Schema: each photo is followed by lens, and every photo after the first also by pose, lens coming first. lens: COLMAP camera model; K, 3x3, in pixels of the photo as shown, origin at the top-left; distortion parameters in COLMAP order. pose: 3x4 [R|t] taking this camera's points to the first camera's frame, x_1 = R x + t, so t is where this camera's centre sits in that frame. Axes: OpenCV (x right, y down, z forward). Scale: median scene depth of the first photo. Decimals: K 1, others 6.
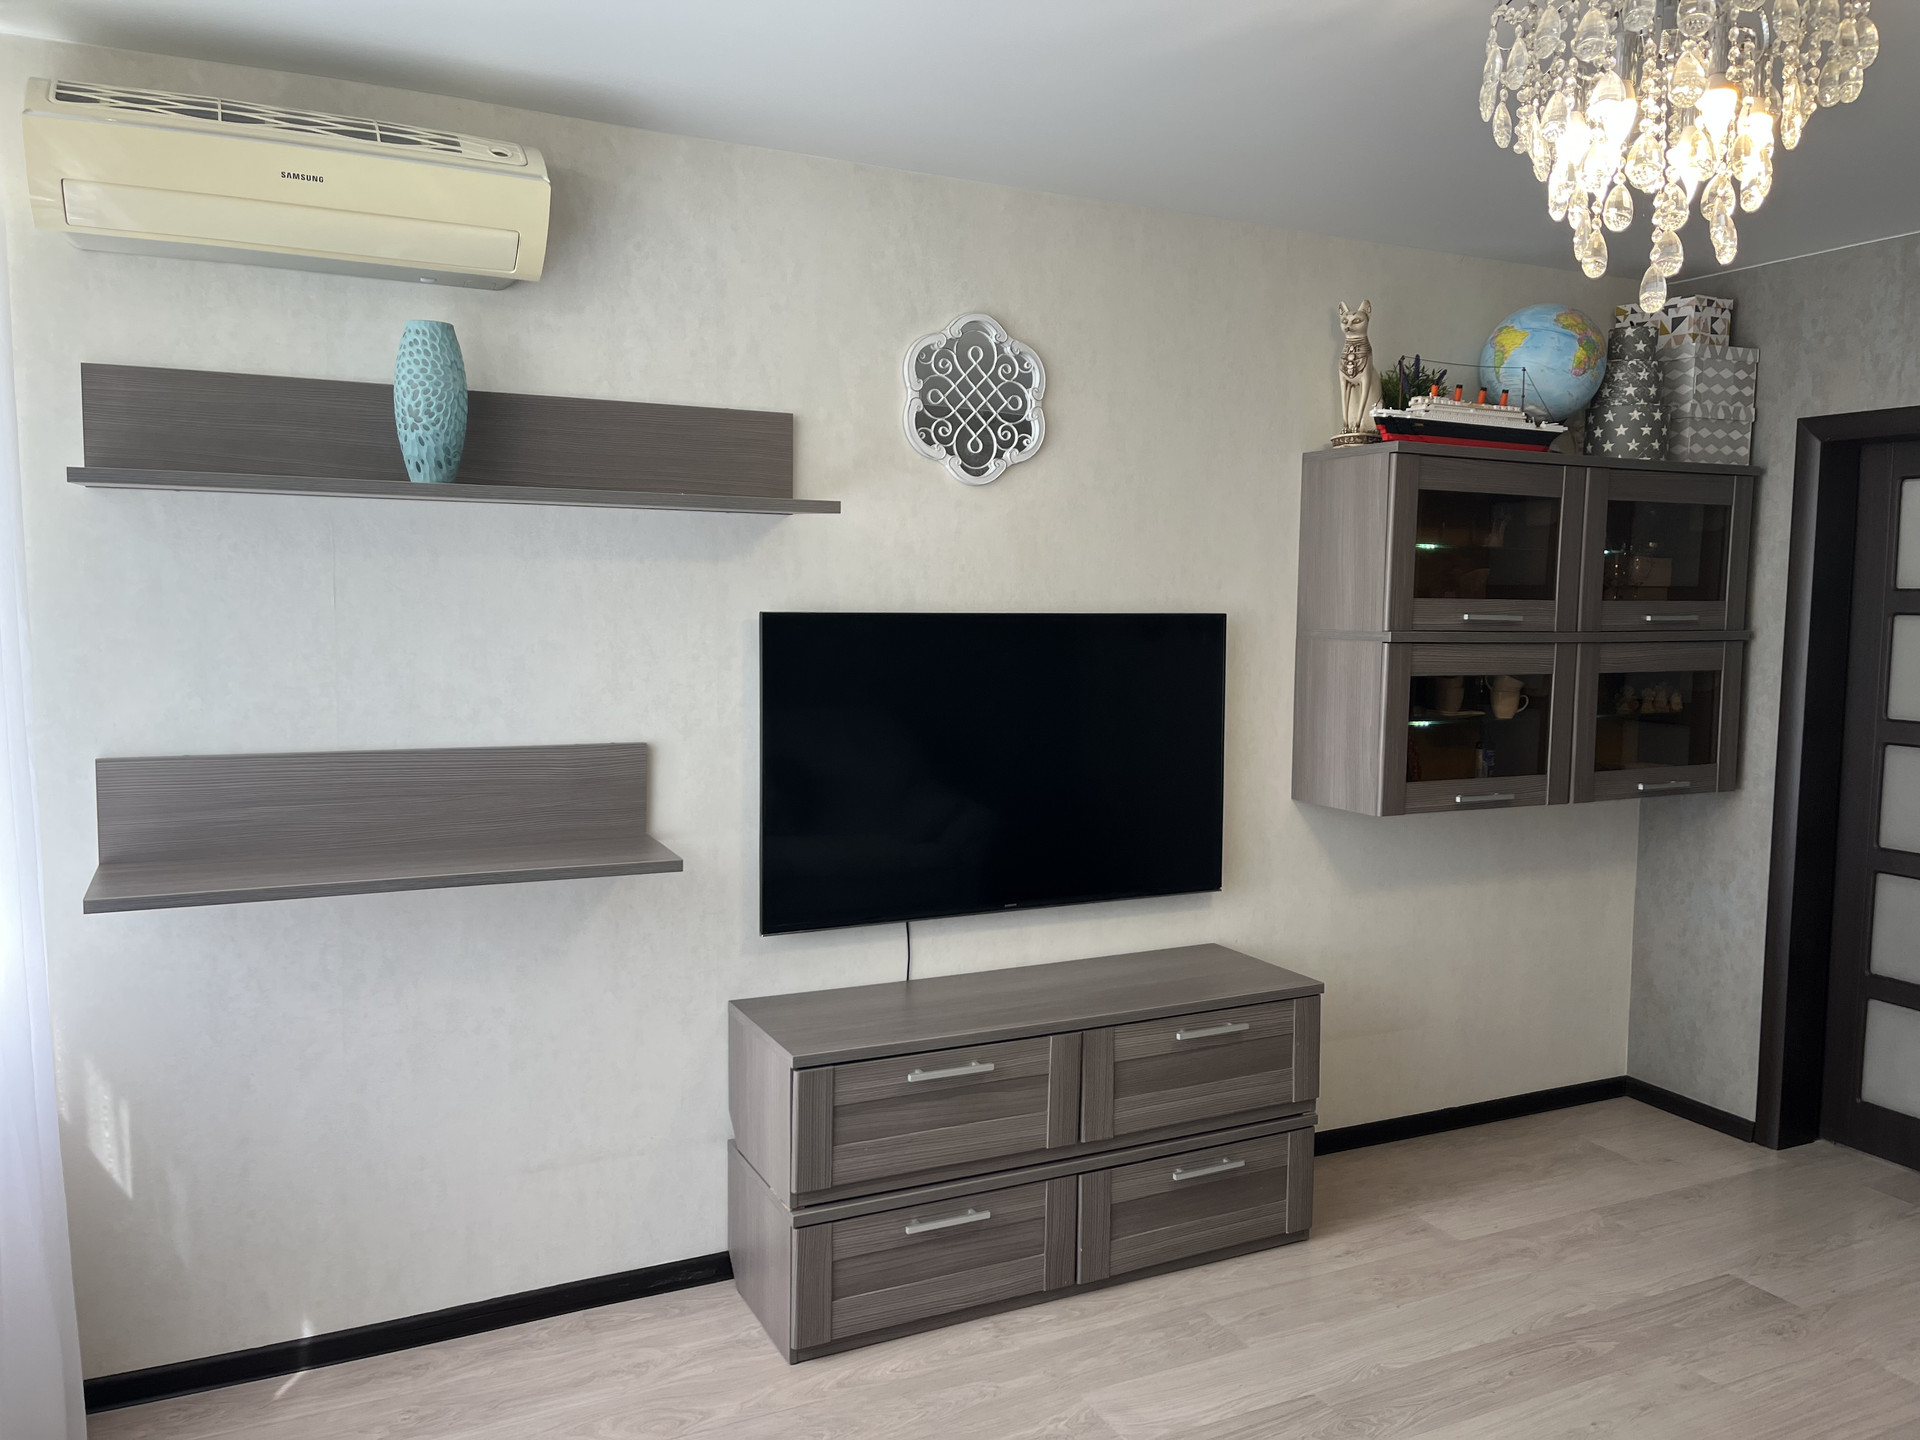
lens RADIAL K [[1445.3, 0, 959.0], [0, 1445.3, 723.1], [0, 0, 1]] dist [0.049406, -0.057082]
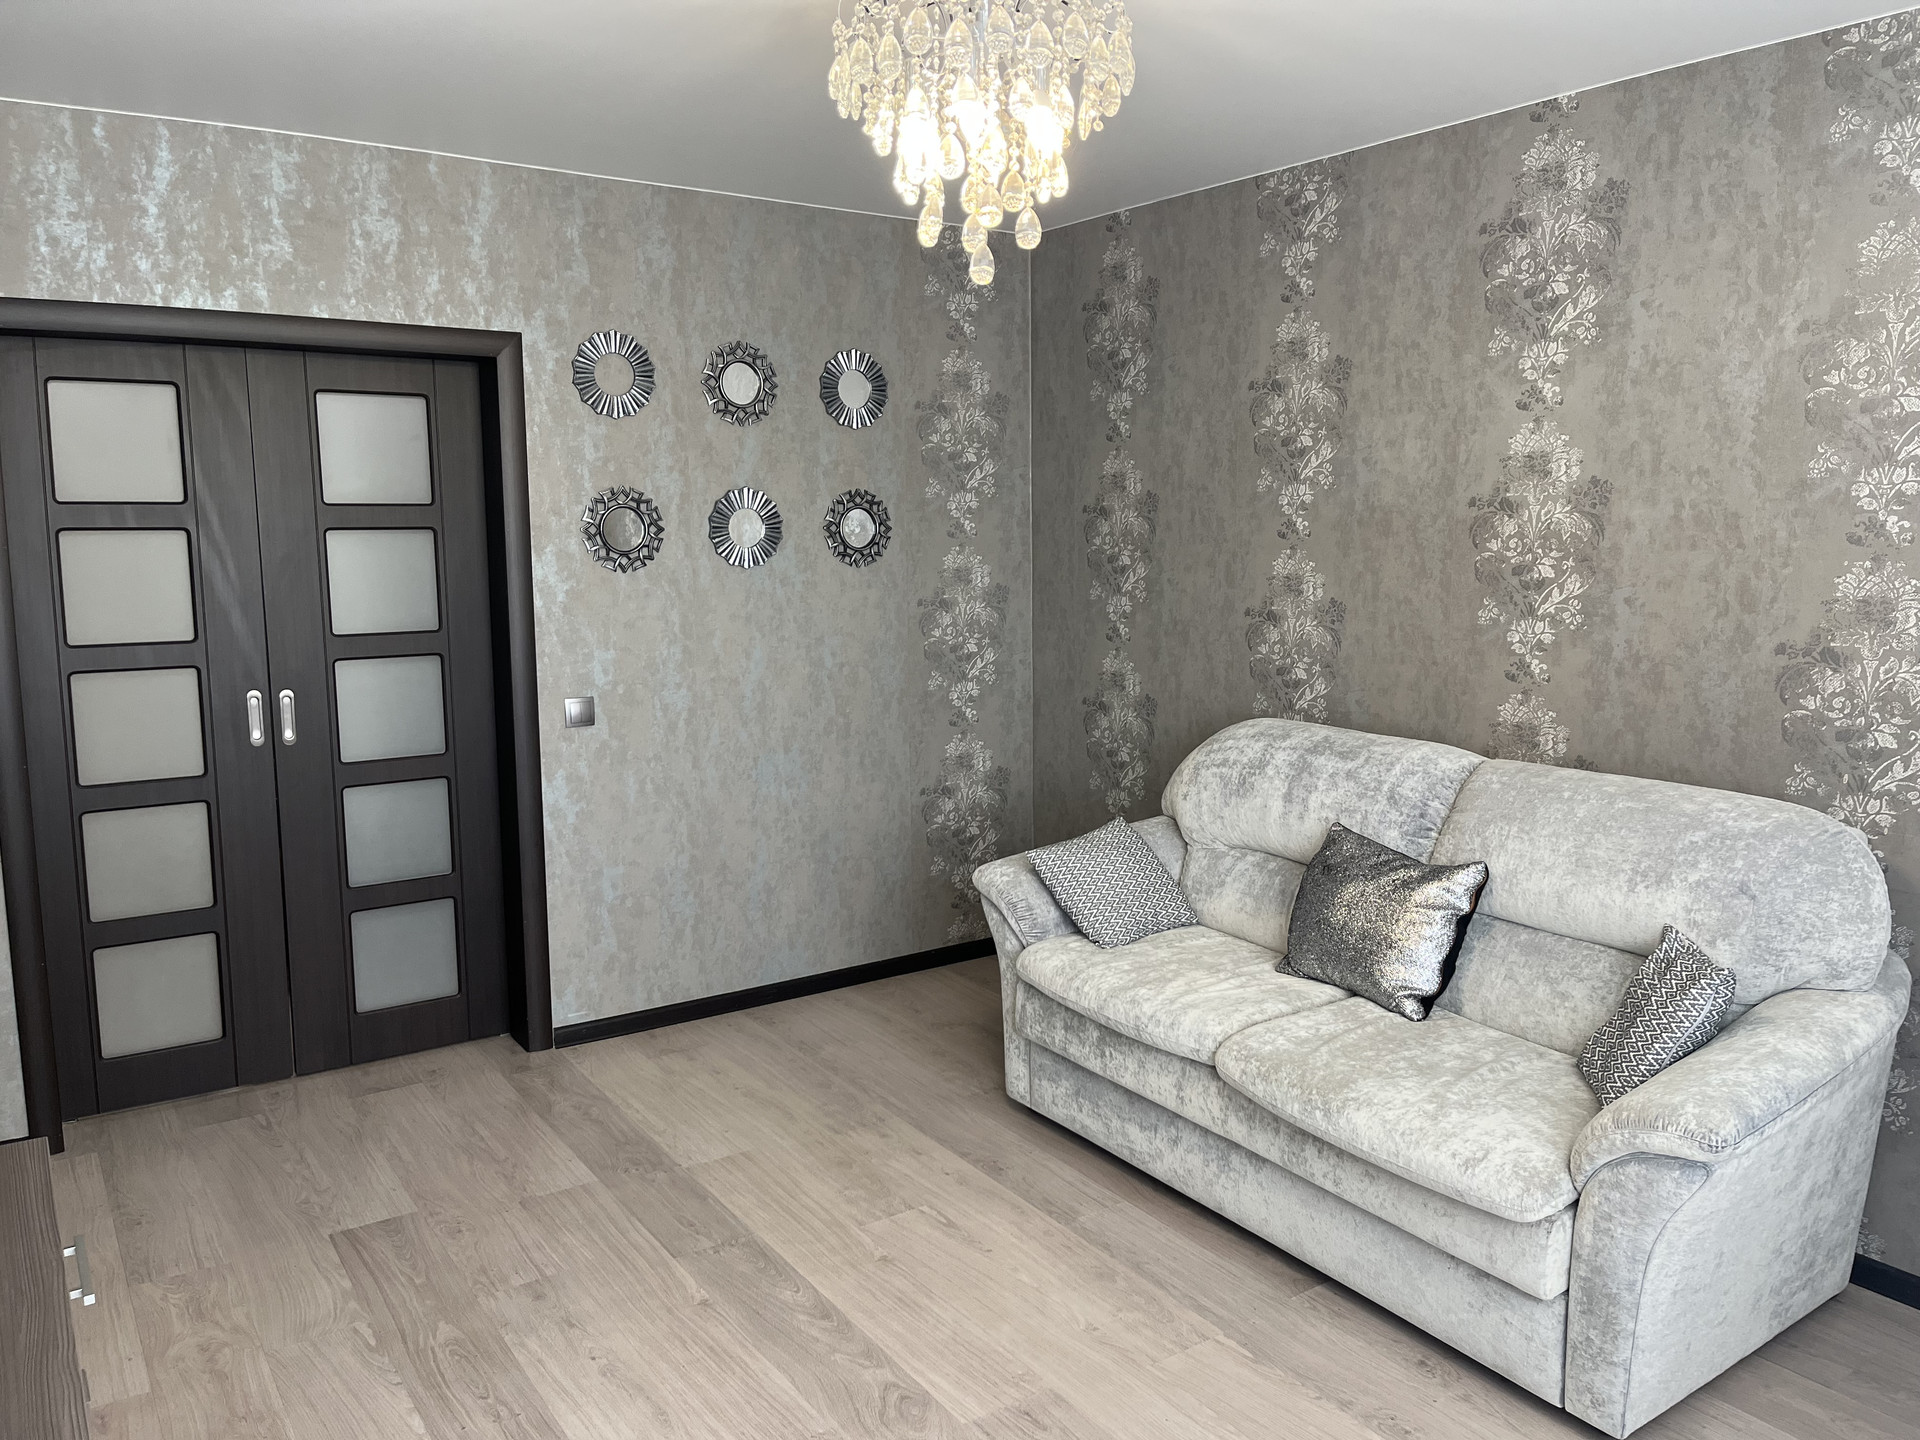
lens RADIAL K [[1445.3, 0, 959.7], [0, 1445.3, 716.0], [0, 0, 1]] dist [0.049406, -0.057082]
pose [[-0.148835, -0.160486, 0.975752, -0.451939], [0.077811, 0.981782, 0.173347, -0.104032], [-0.985796, 0.101725, -0.133636, 0.710300]]
